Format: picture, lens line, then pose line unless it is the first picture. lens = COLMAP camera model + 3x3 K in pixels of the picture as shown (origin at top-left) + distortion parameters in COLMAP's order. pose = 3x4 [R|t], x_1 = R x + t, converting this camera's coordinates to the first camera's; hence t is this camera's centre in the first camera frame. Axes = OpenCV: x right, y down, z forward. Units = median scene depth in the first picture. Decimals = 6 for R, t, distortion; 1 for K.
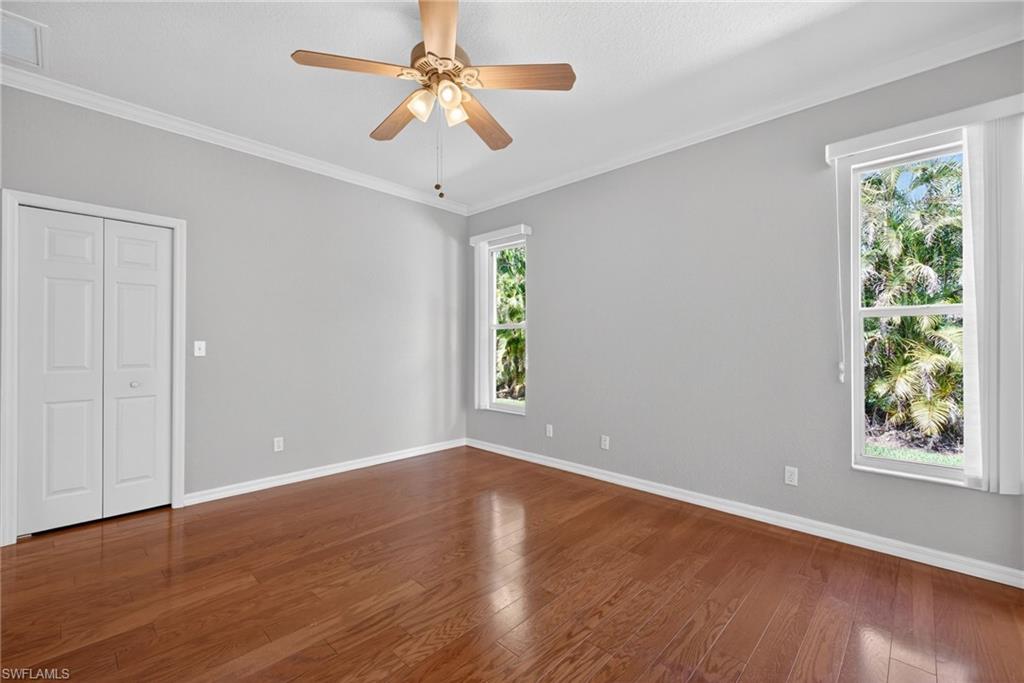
lens RADIAL K [[435.4, 0, 508.1], [0, 435.4, 339.2], [0, 0, 1]] dist [0.014421, -0.000074]
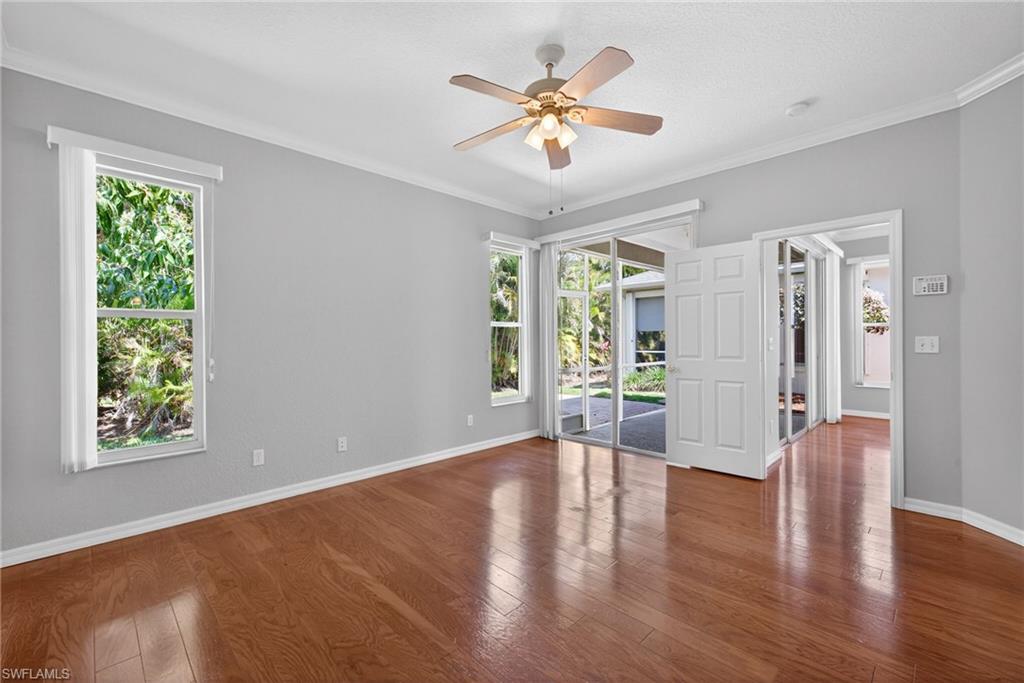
lens RADIAL K [[426.7, 0, 509.8], [0, 426.7, 339.3], [0, 0, 1]] dist [0.003030, 0.000155]
pose [[0.034798, -0.007569, 0.999366, -1.047674], [-0.001997, 0.999969, 0.007643, -0.007600], [-0.999392, -0.002261, 0.034782, 0.884491]]
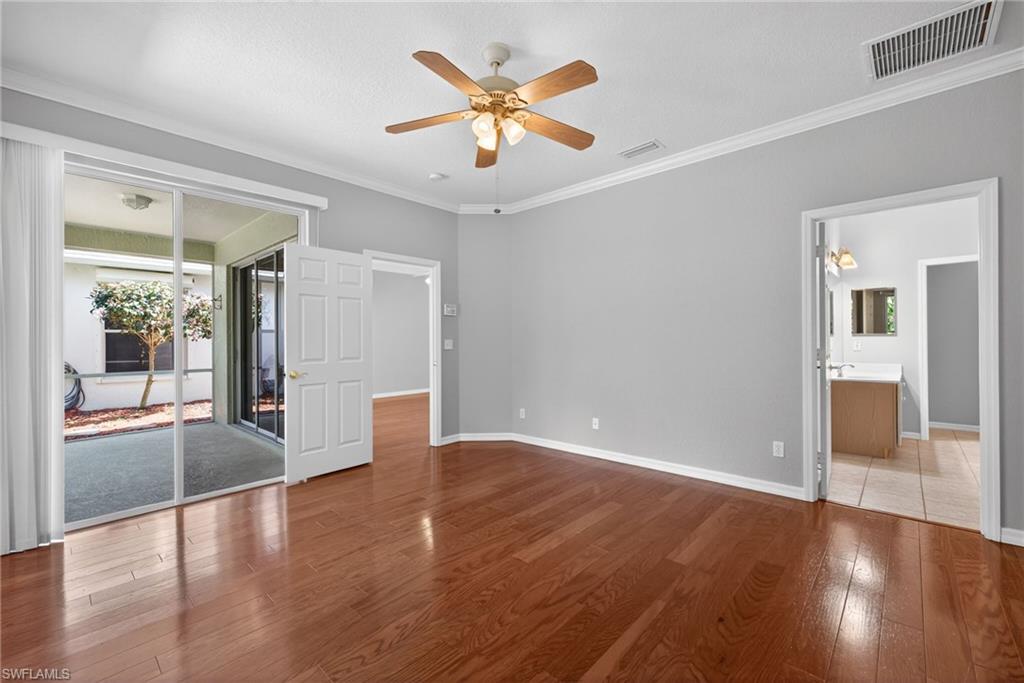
lens RADIAL K [[426.7, 0, 509.8], [0, 426.7, 339.3], [0, 0, 1]] dist [0.003030, 0.000155]
pose [[-0.999907, 0.001322, -0.013586, -0.137109], [0.001466, 0.999943, -0.010608, 0.011272], [0.013571, -0.010627, -0.999851, 1.742956]]
